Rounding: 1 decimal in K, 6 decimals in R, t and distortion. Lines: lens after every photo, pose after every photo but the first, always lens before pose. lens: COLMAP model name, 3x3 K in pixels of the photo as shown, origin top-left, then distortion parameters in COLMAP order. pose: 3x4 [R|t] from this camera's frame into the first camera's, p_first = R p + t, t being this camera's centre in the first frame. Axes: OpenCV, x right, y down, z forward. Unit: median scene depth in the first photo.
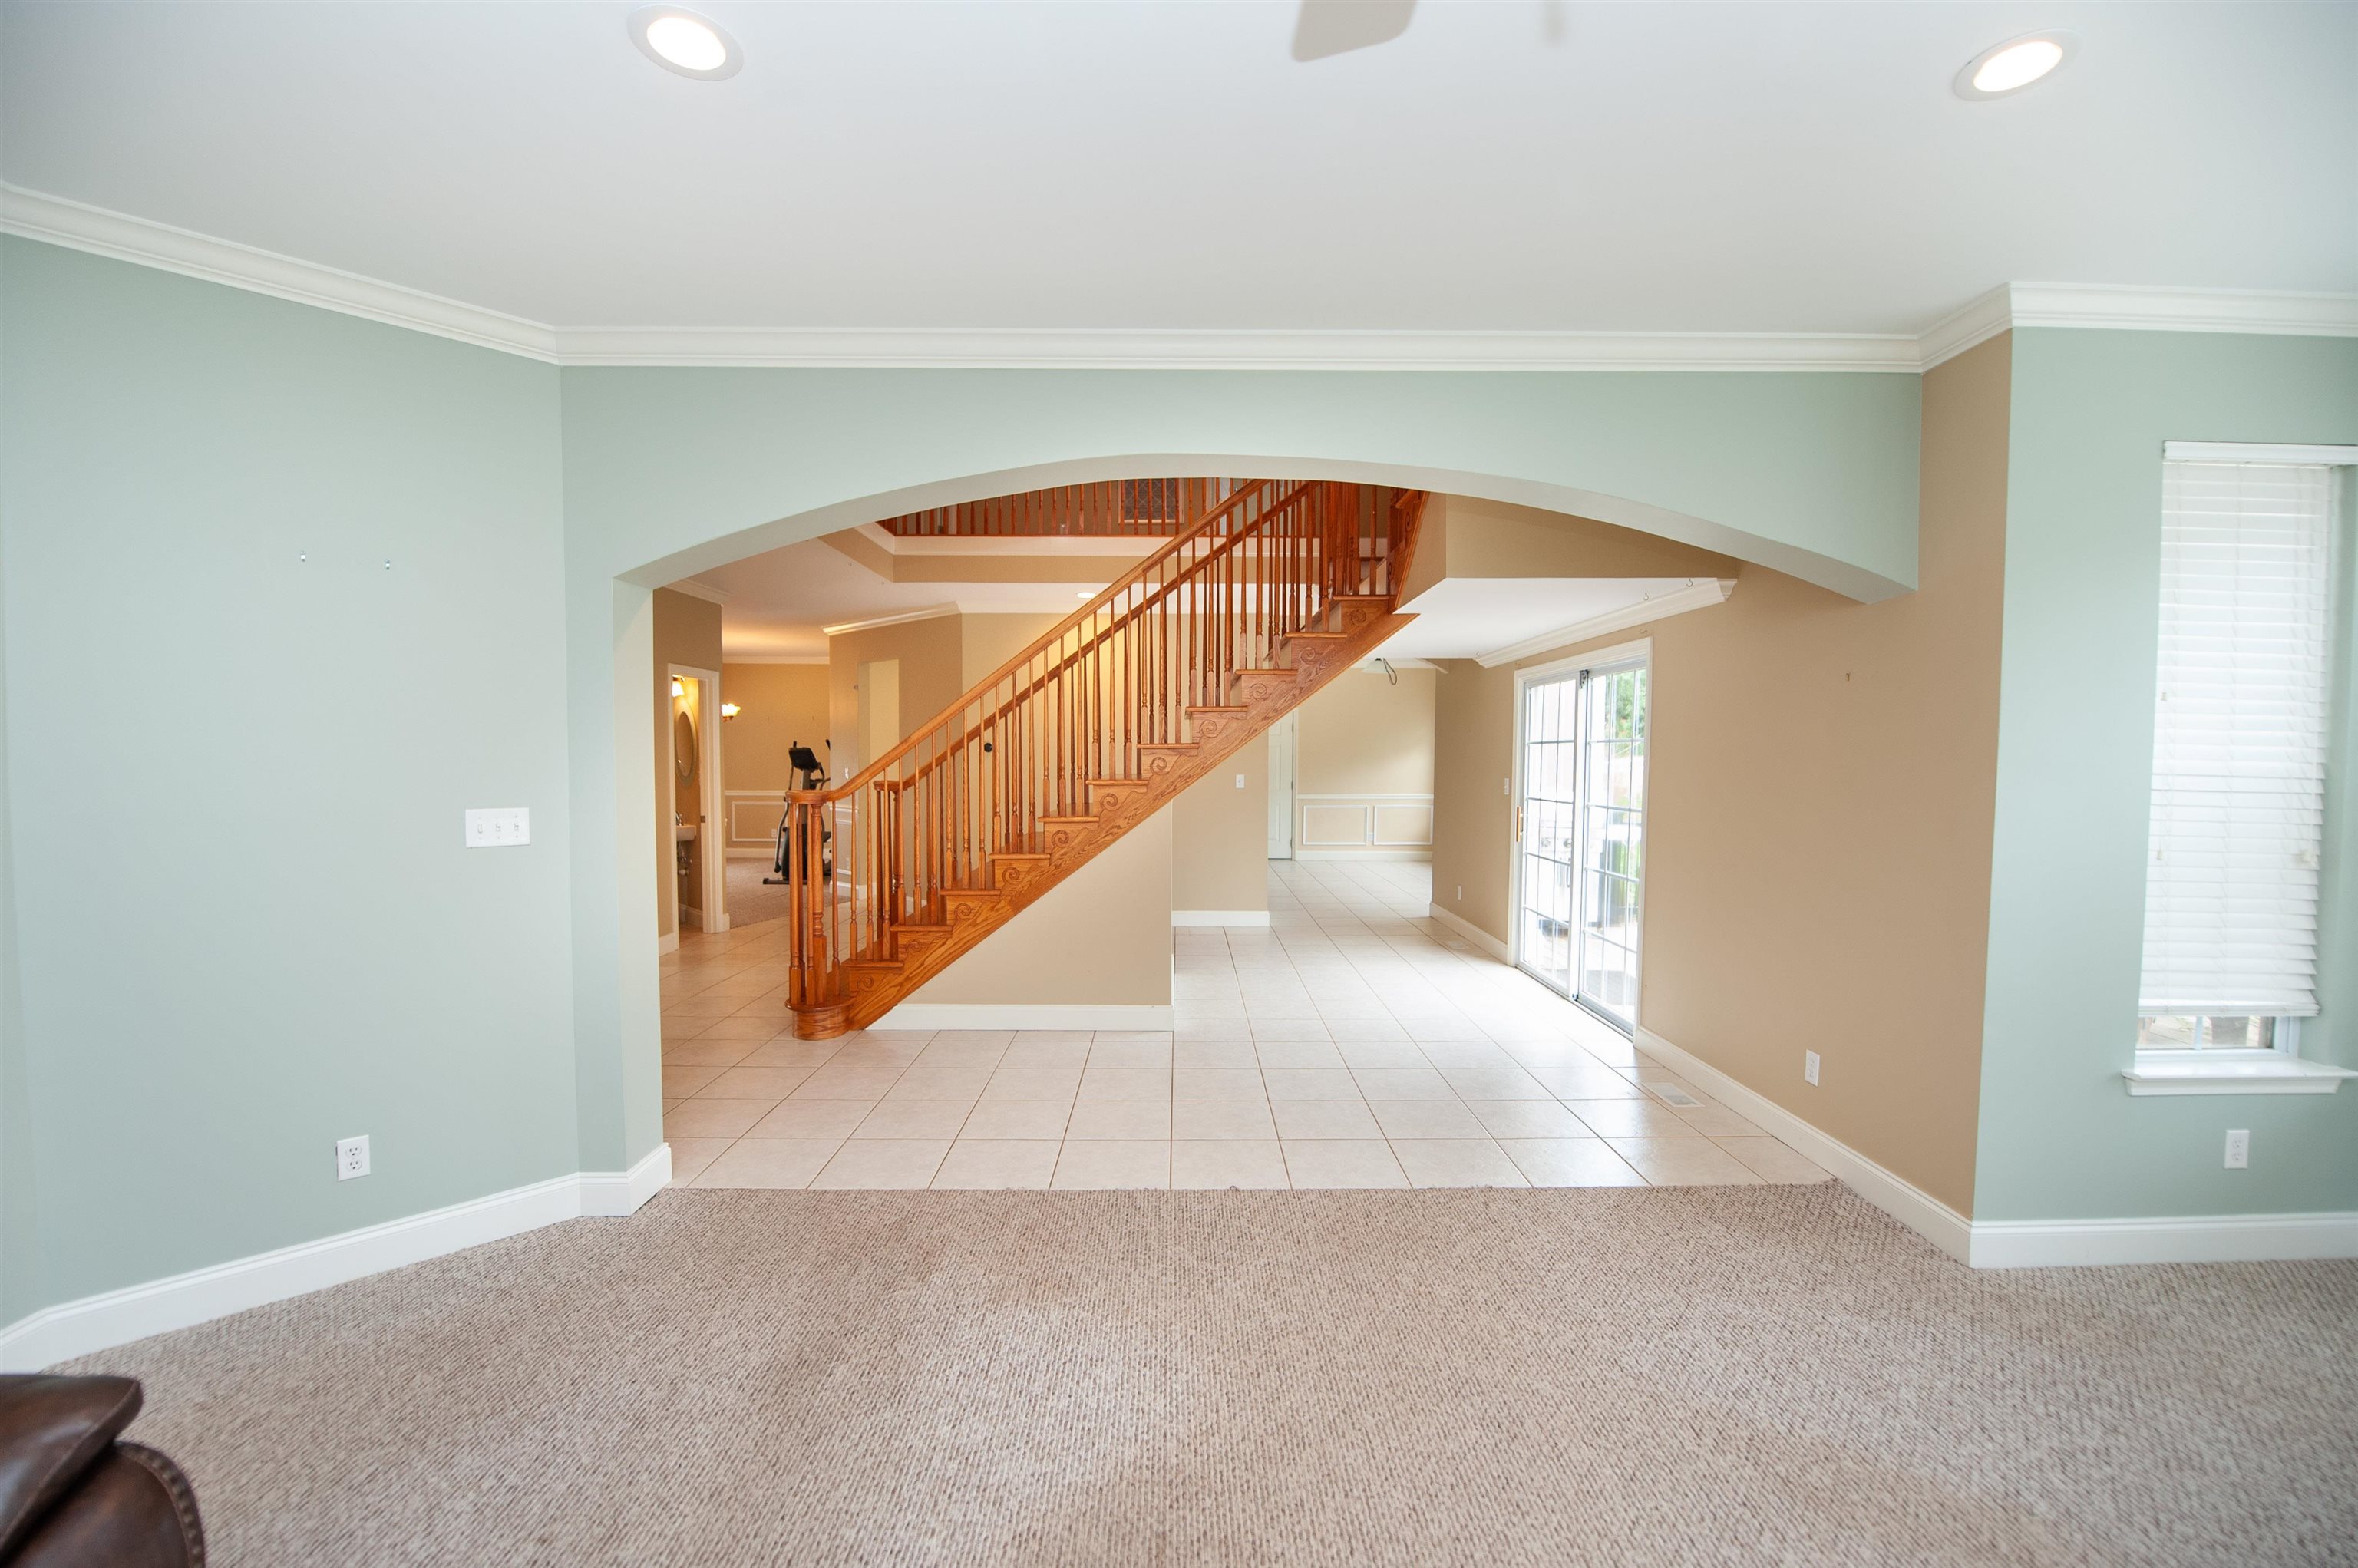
lens RADIAL K [[945.4, 0, 1184.3], [0, 945.4, 769.1], [0, 0, 1]] dist [-0.018670, -0.001328]
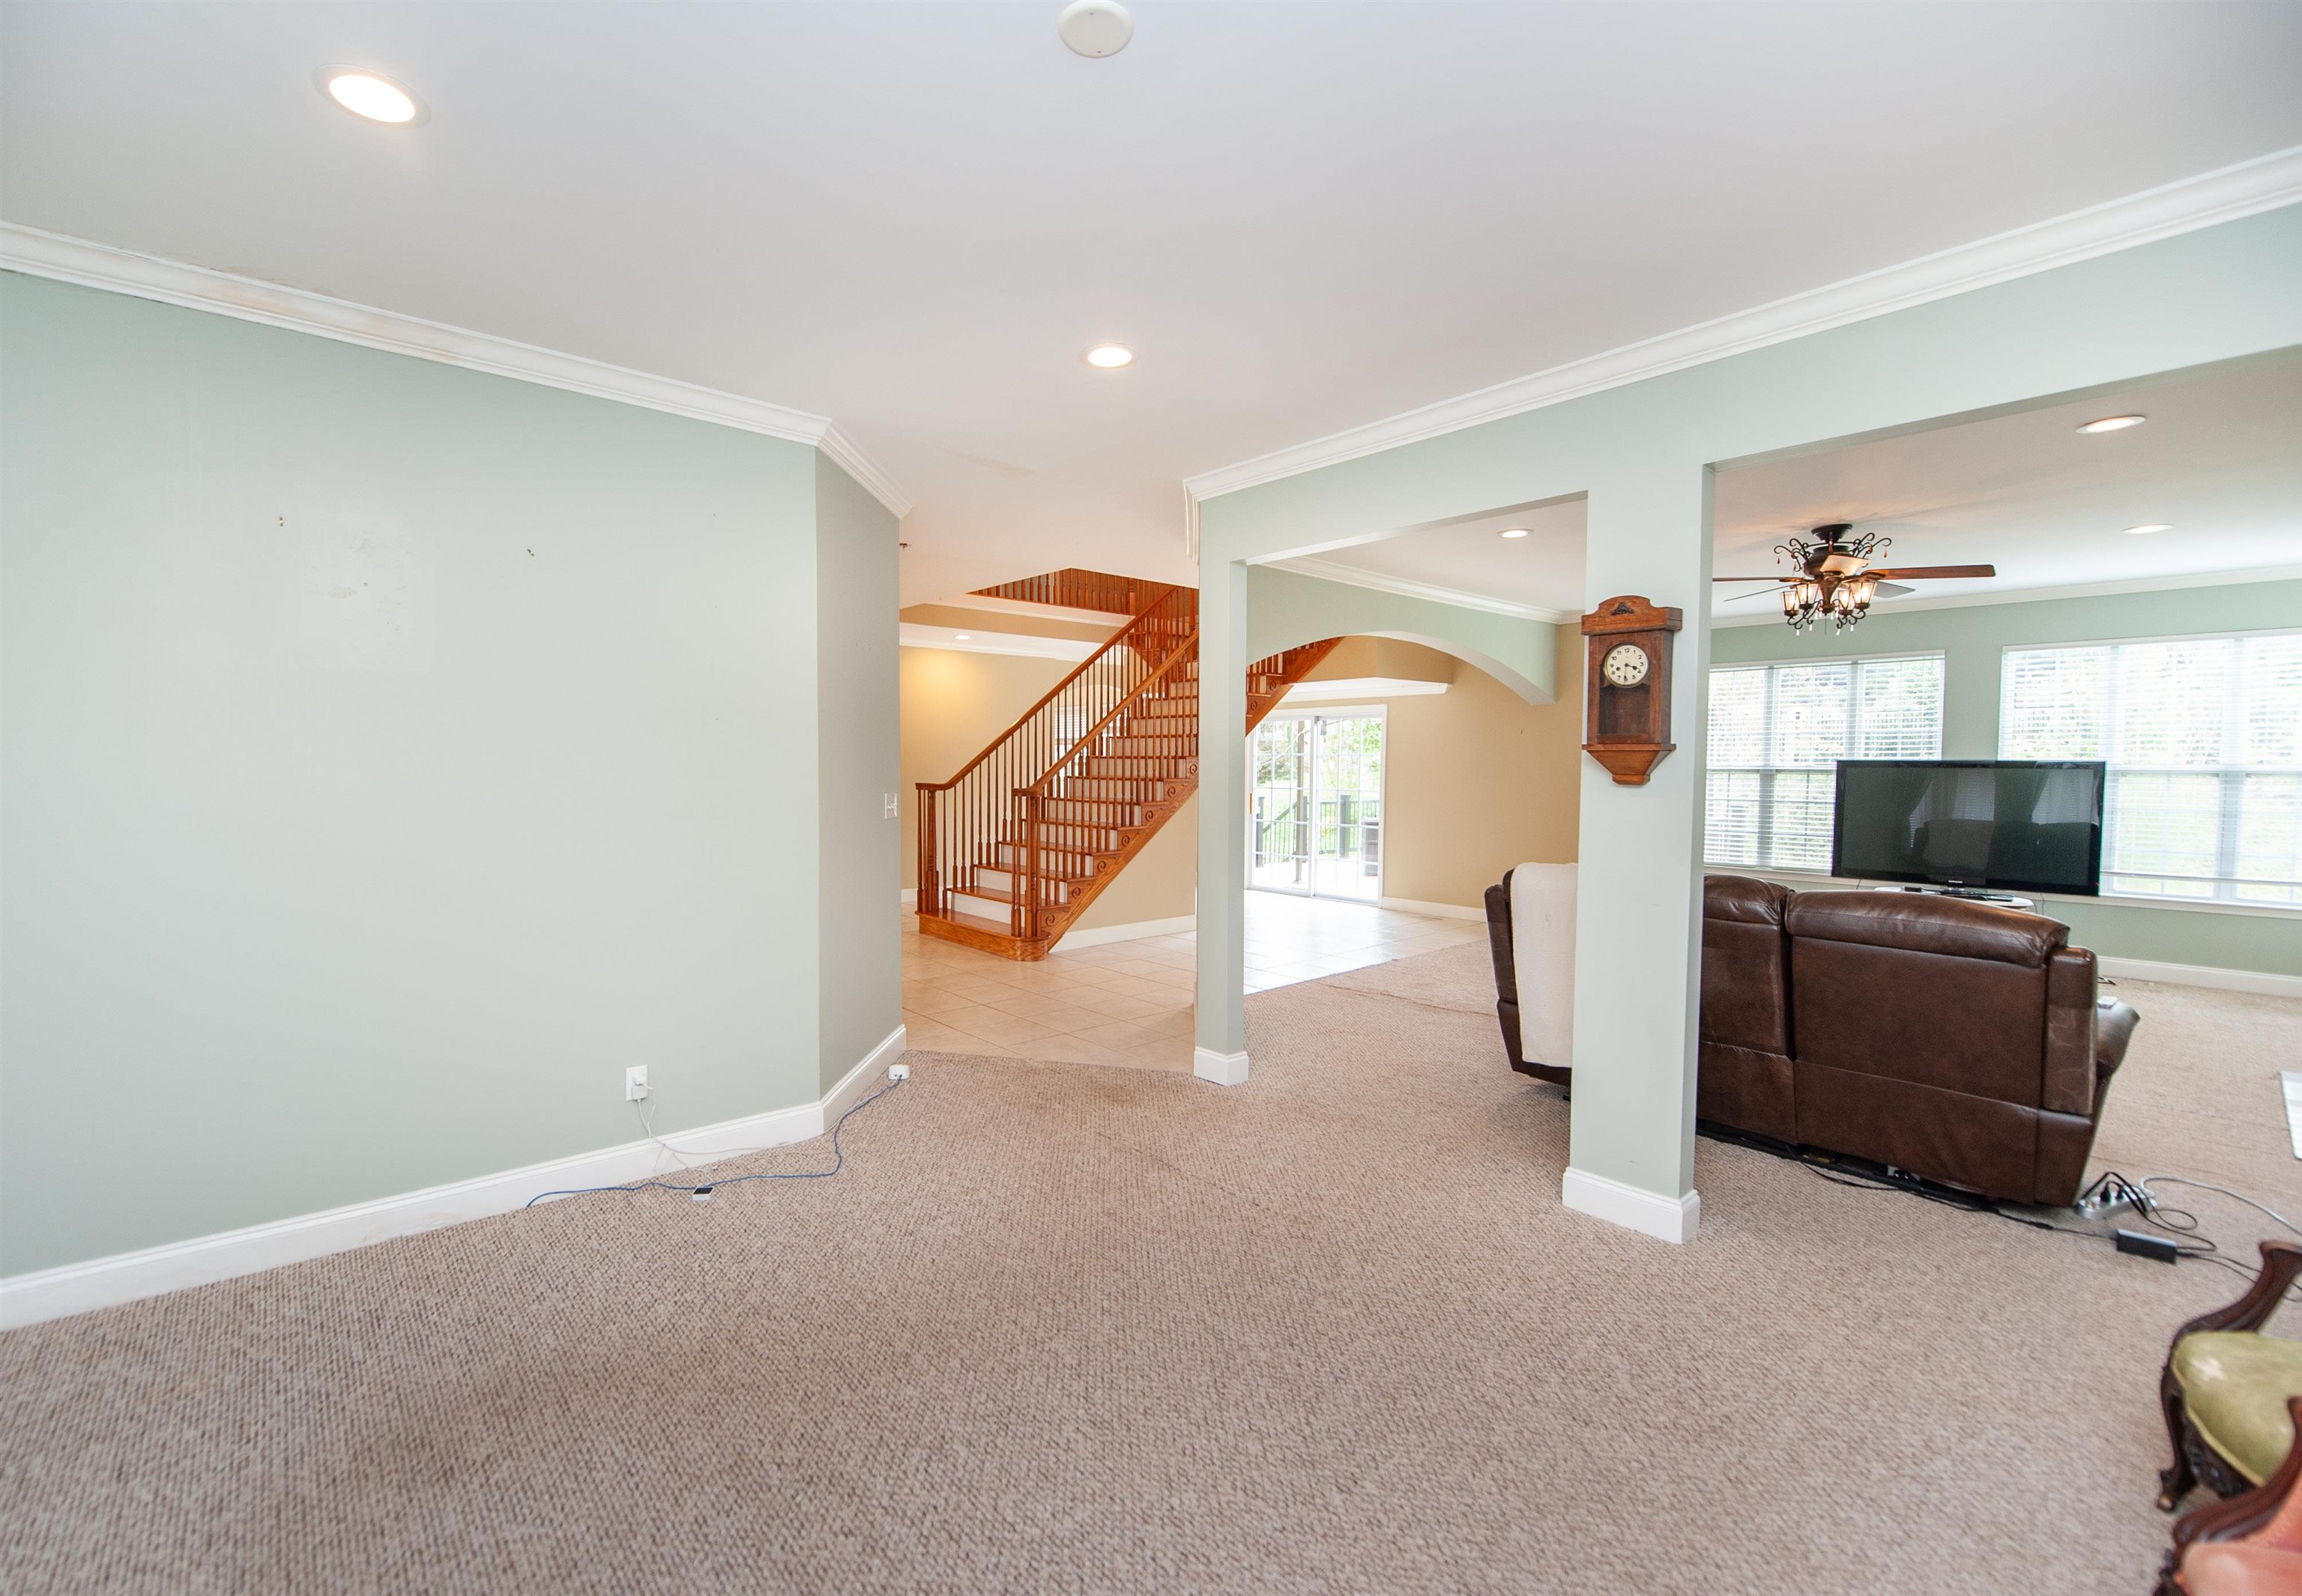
lens RADIAL K [[964.4, 0, 1128.9], [0, 964.4, 793.5], [0, 0, 1]] dist [-0.021236, -0.000049]
pose [[0.760788, -0.022801, 0.648600, -1.738163], [0.008423, 0.999645, 0.025262, -0.005783], [-0.648946, -0.013756, 0.760710, -0.289379]]
